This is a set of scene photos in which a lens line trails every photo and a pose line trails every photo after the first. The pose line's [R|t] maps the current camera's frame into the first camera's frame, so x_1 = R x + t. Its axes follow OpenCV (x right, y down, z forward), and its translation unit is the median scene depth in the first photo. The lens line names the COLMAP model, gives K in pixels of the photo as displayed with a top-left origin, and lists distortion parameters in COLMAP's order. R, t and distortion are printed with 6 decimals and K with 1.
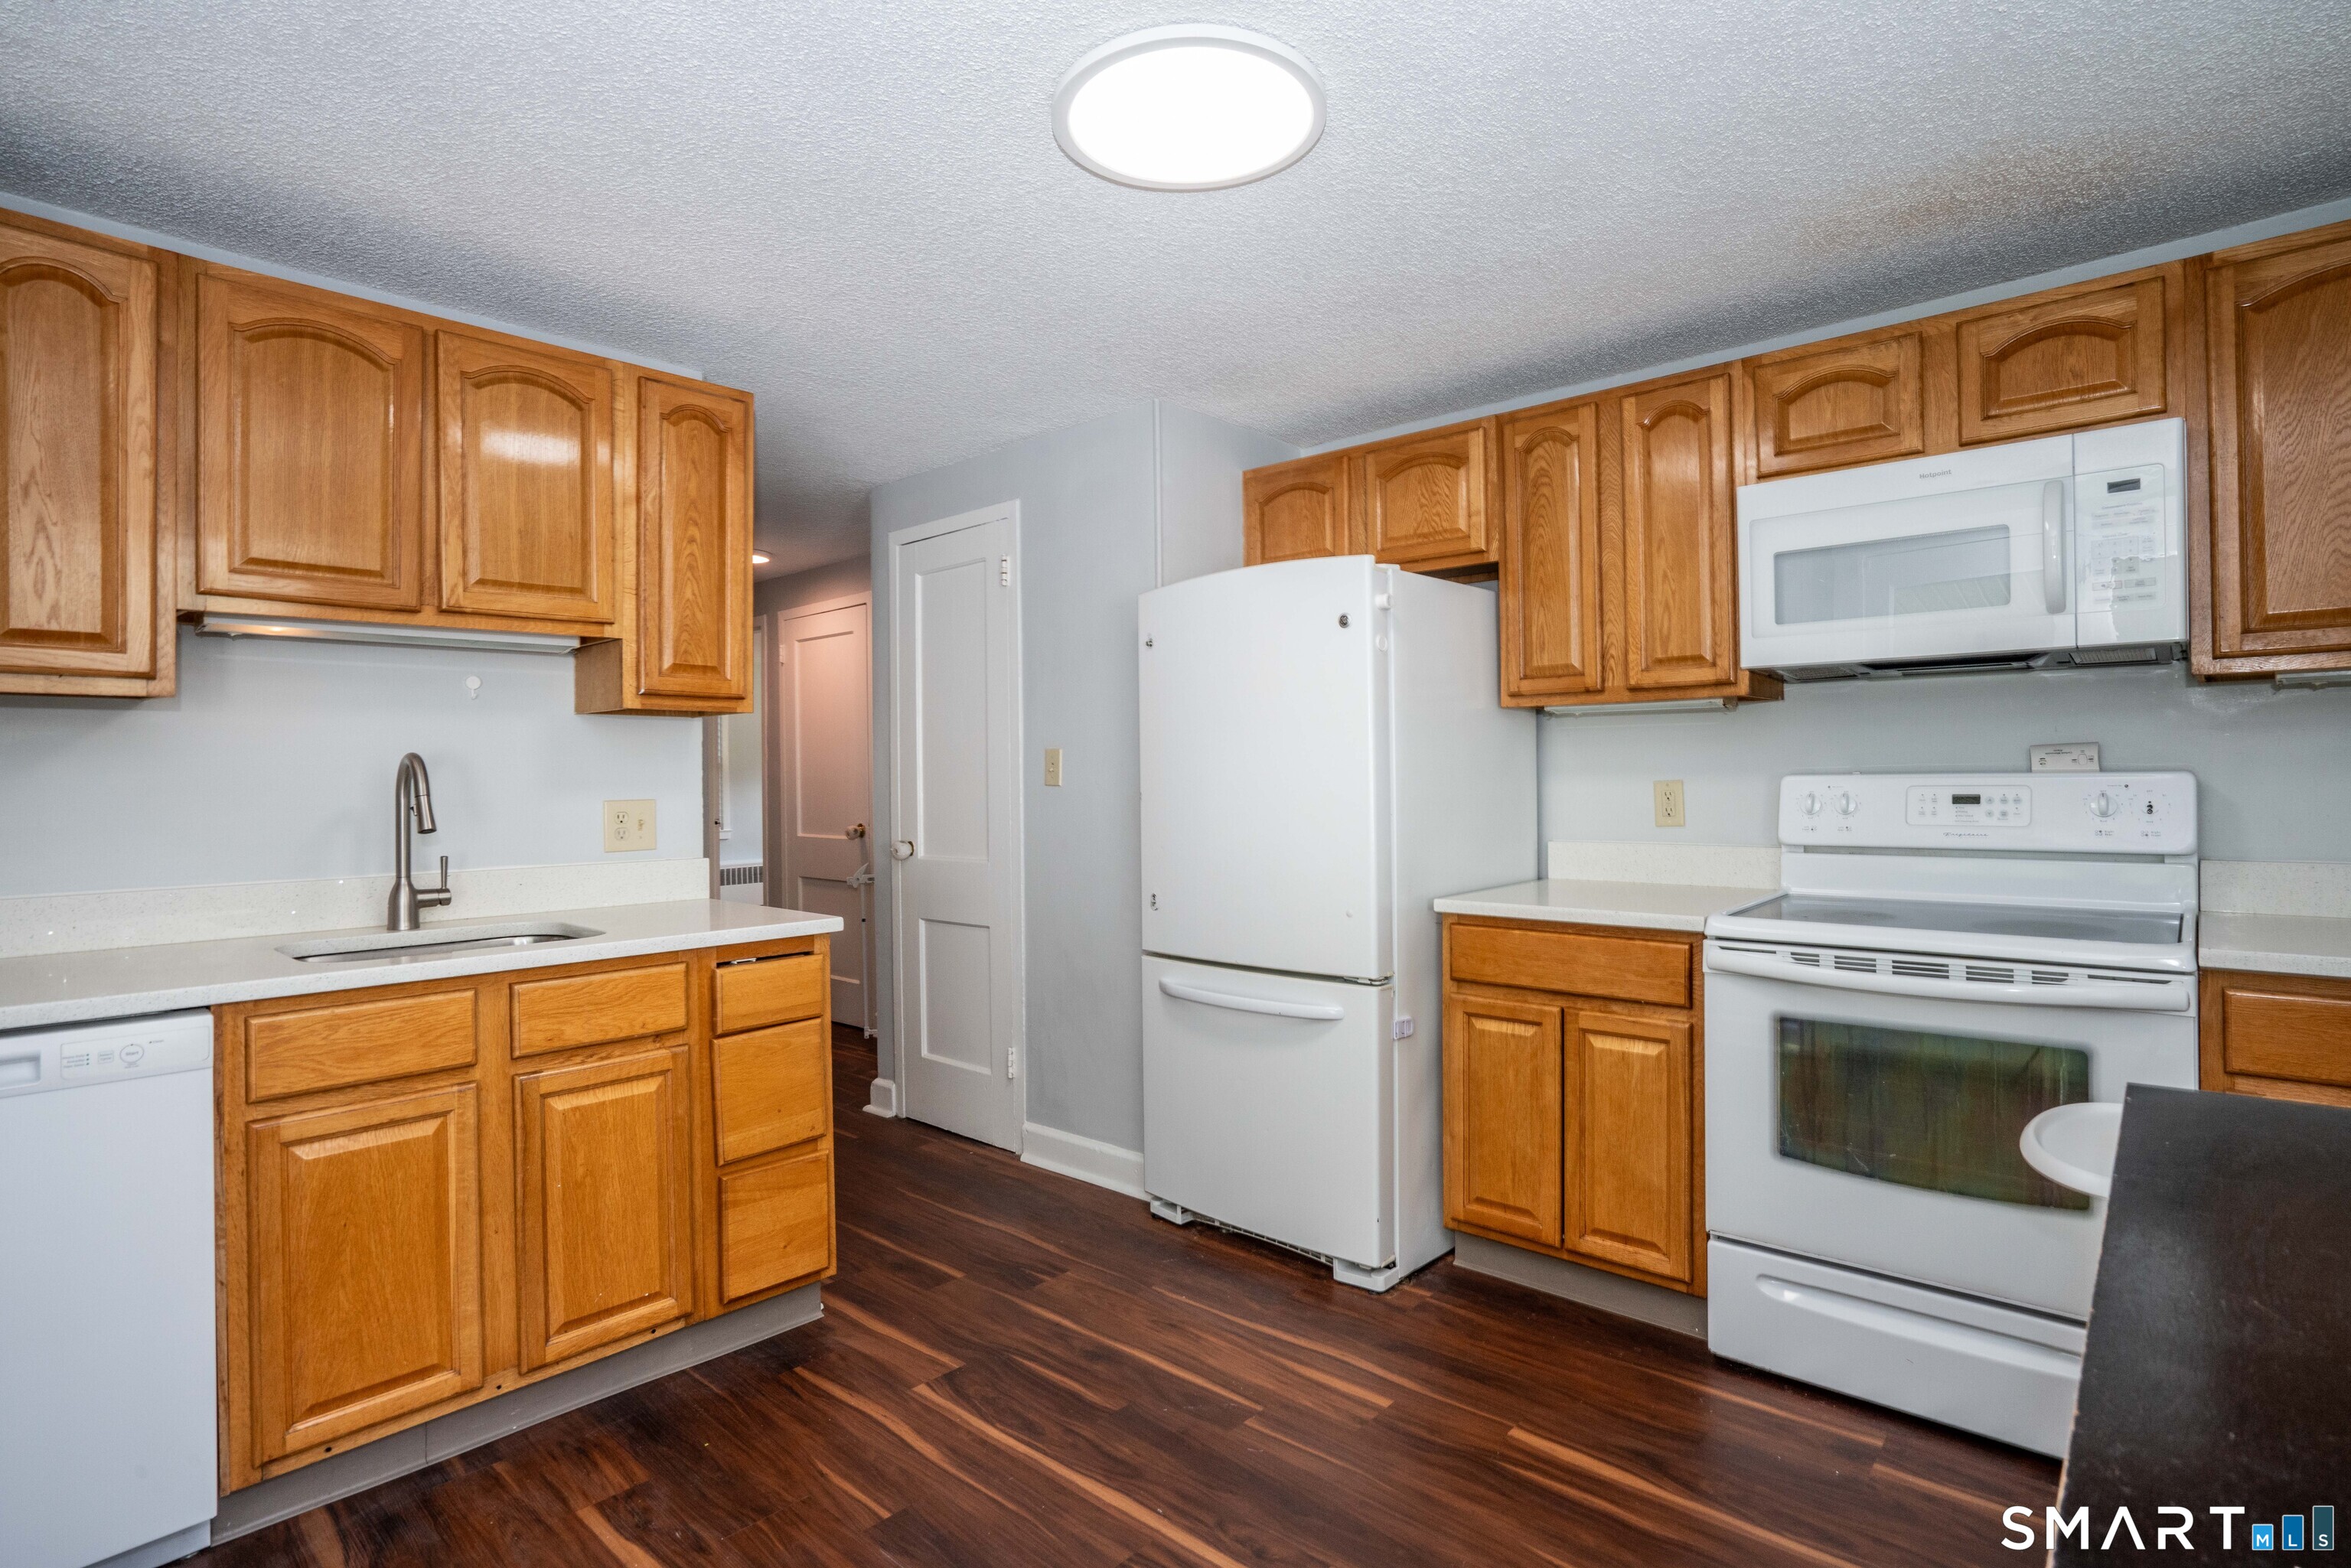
lens RADIAL K [[1160.1, 0, 1172.0], [0, 1160.1, 772.2], [0, 0, 1]] dist [-0.049516, 0.020750]
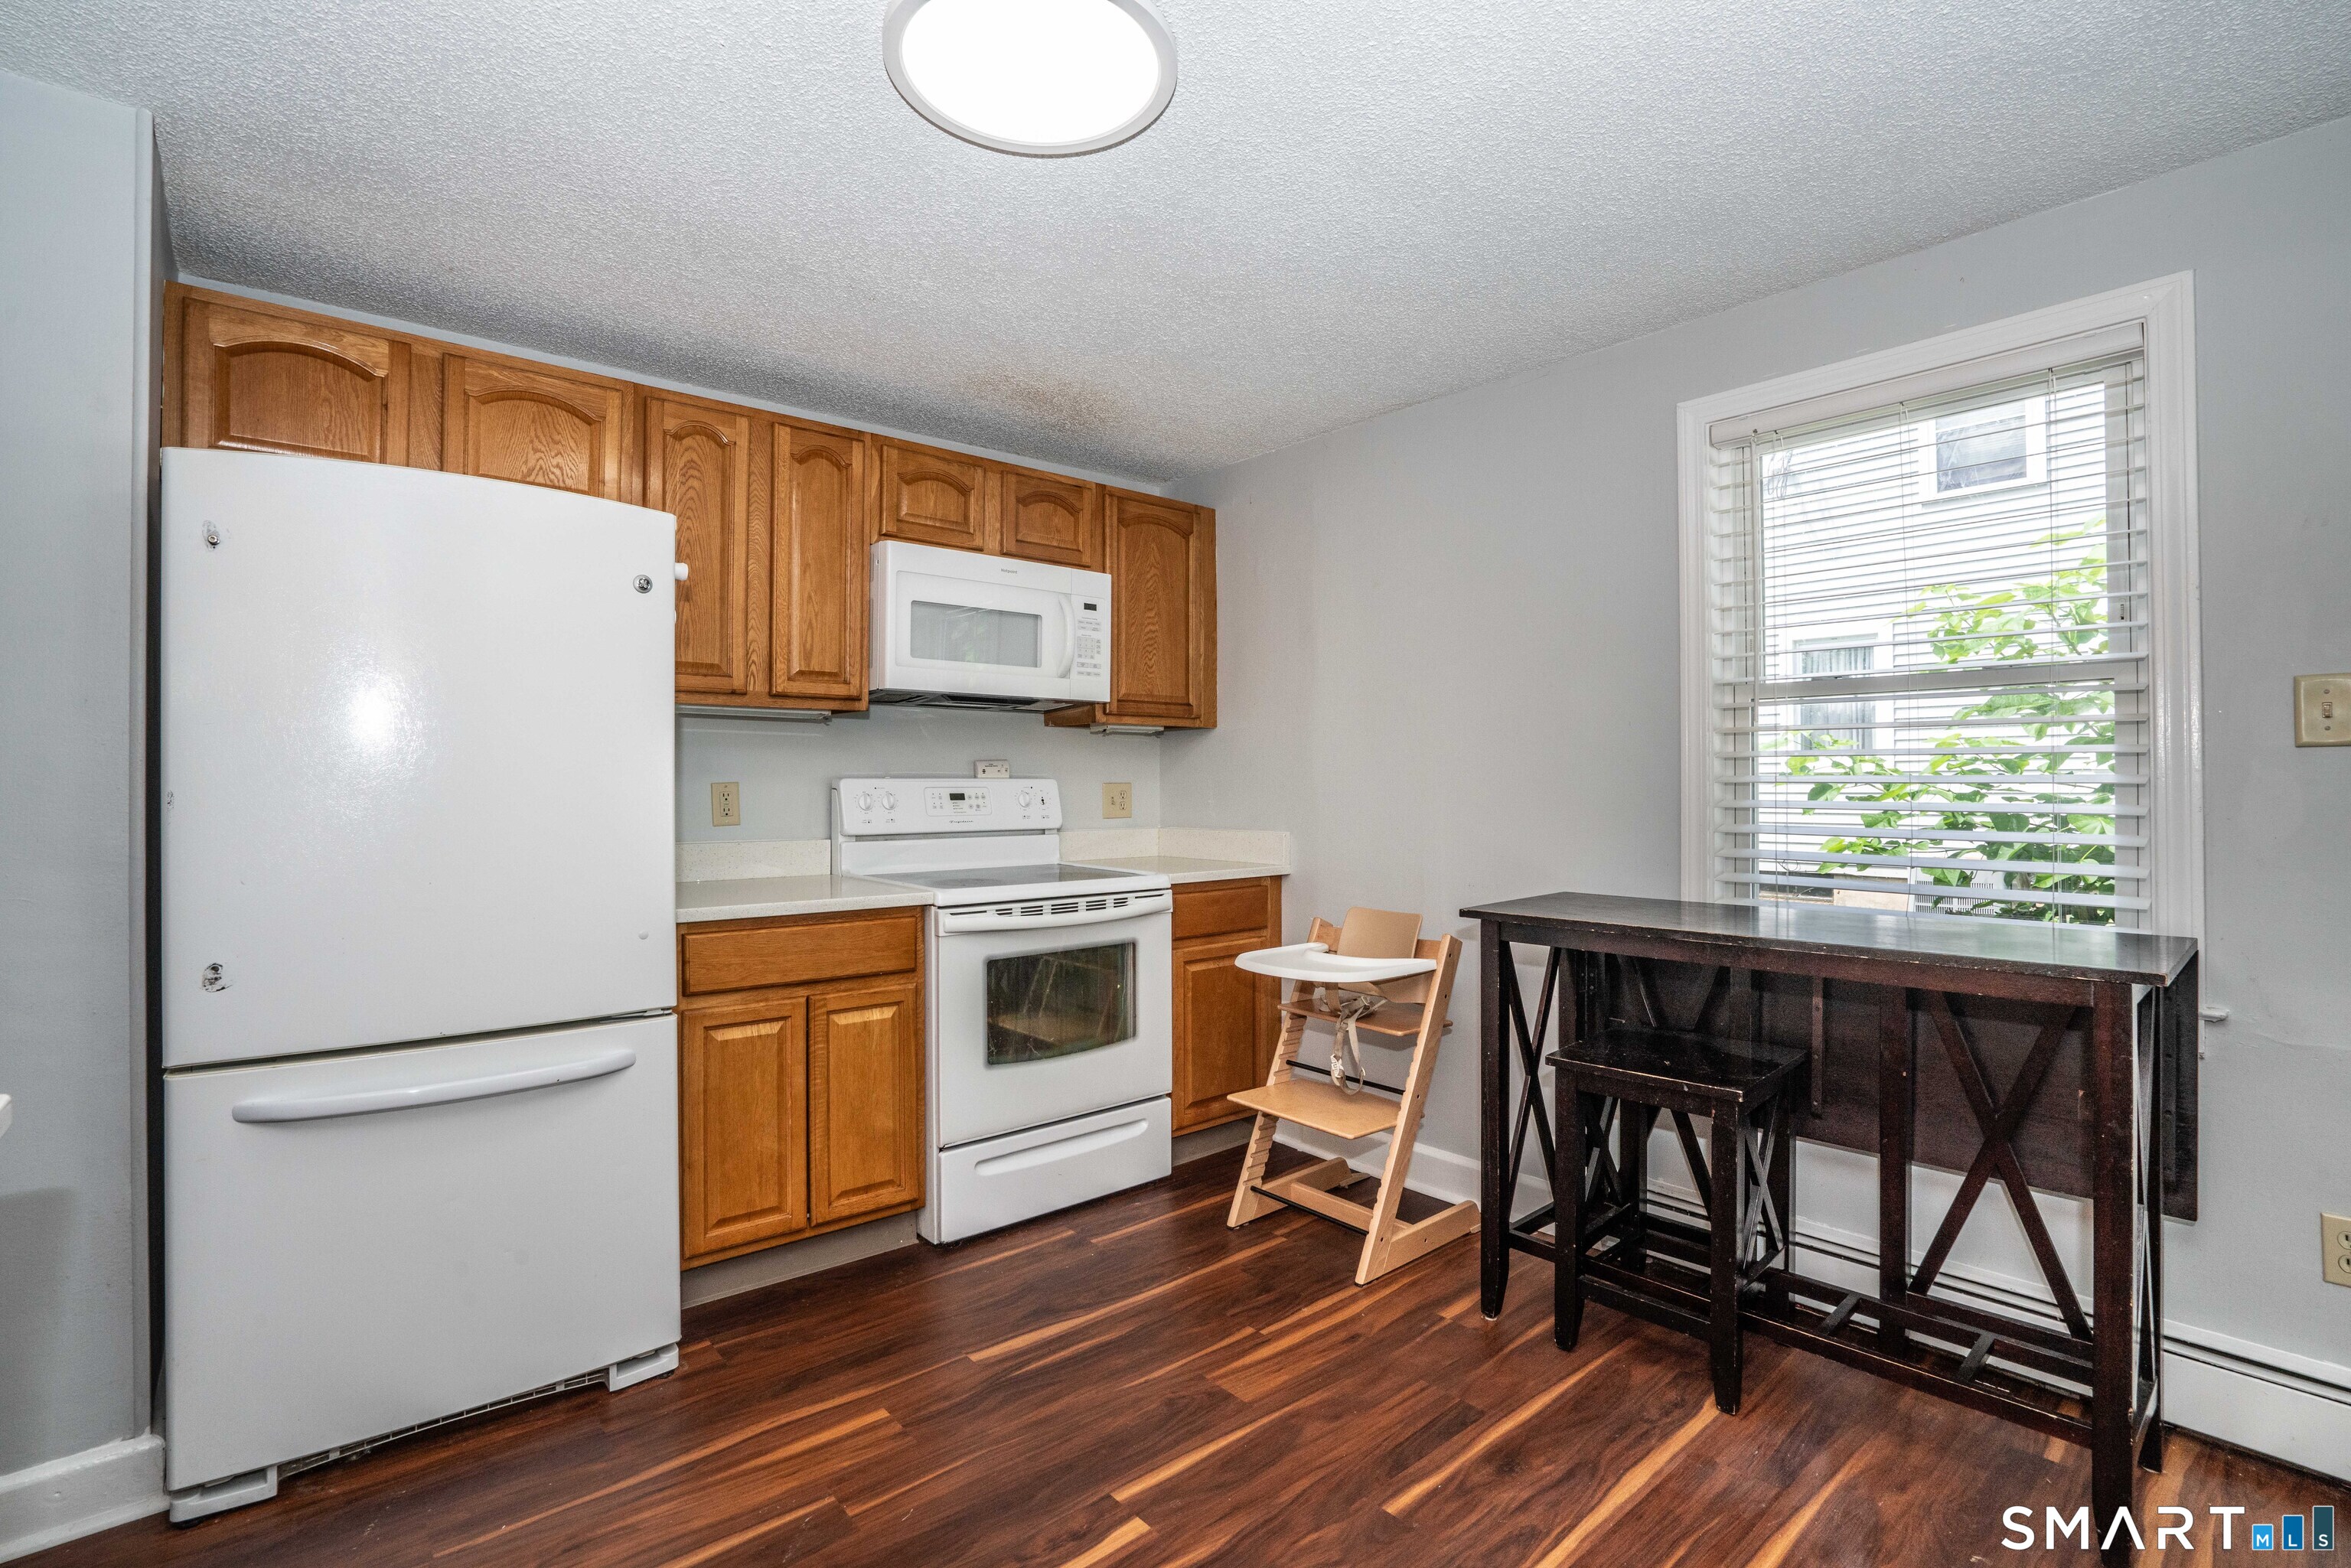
lens RADIAL K [[1072.4, 0, 1176.5], [0, 1072.4, 775.7], [0, 0, 1]] dist [-0.020109, 0.001157]
pose [[0.134480, 0.016457, 0.990780, -0.623578], [-0.006951, 0.999853, -0.015664, 0.017483], [-0.990892, -0.004781, 0.134575, 0.572600]]
